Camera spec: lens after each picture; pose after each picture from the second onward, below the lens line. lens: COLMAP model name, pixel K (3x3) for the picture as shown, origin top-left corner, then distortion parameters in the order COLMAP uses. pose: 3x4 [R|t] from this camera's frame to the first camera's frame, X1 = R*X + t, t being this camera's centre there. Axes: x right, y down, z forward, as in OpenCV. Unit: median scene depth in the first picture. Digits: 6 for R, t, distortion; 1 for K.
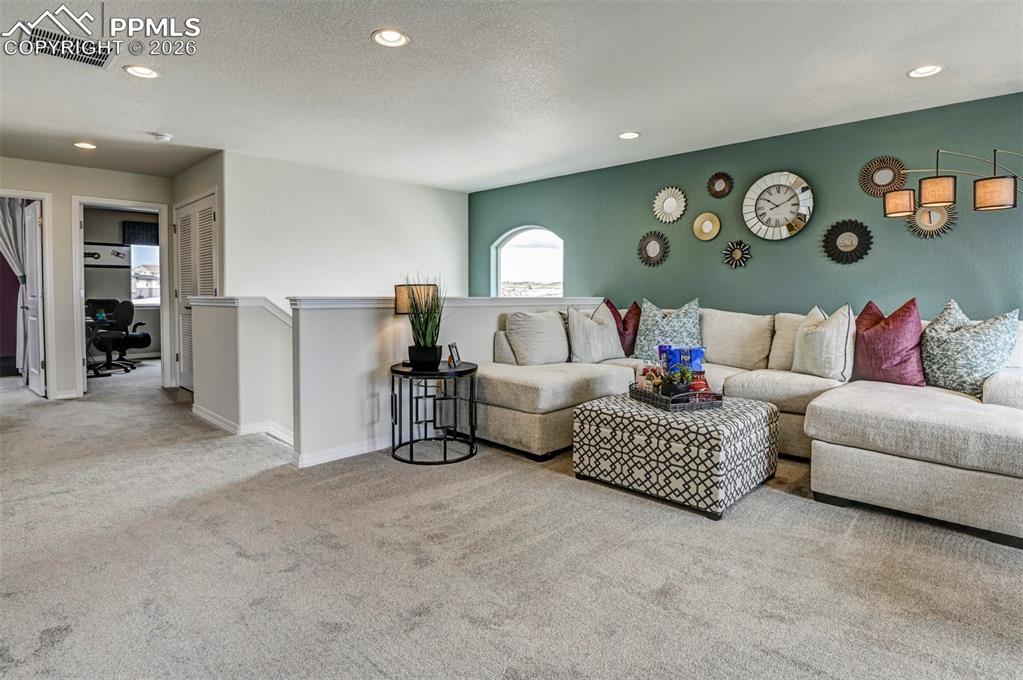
lens RADIAL K [[521.3, 0, 511.4], [0, 521.3, 318.3], [0, 0, 1]] dist [-0.050007, 0.000166]
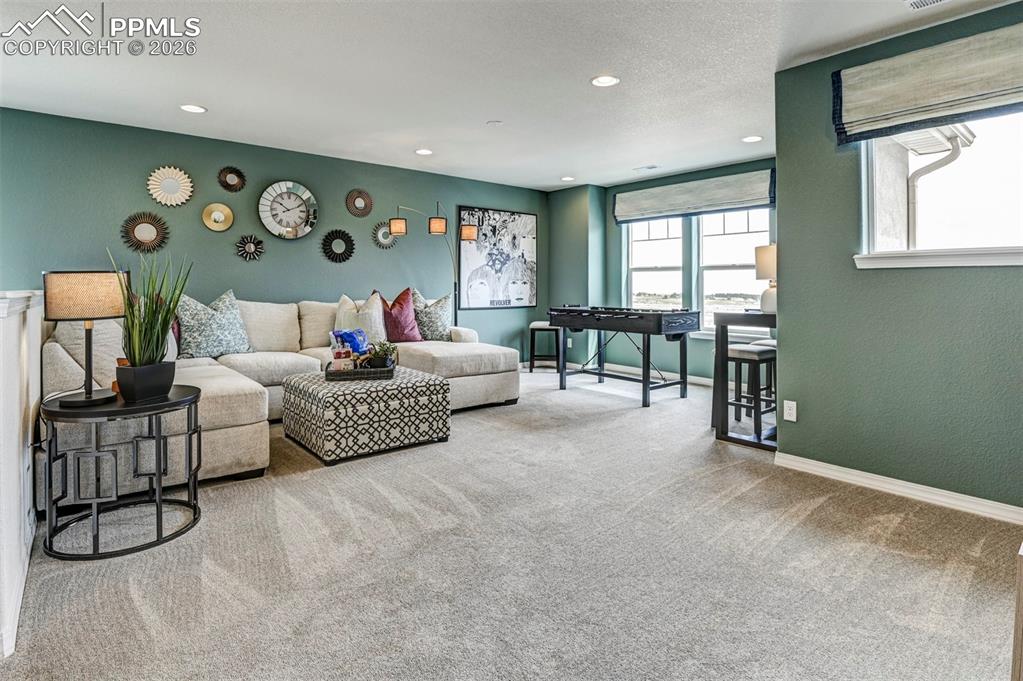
lens RADIAL K [[527.5, 0, 511.3], [0, 527.5, 284.9], [0, 0, 1]] dist [0.000228, 0.000148]
pose [[0.119760, -0.004473, 0.992793, -0.704056], [0.041701, 0.999130, -0.000529, -0.028920], [-0.991927, 0.041464, 0.119843, 0.404274]]
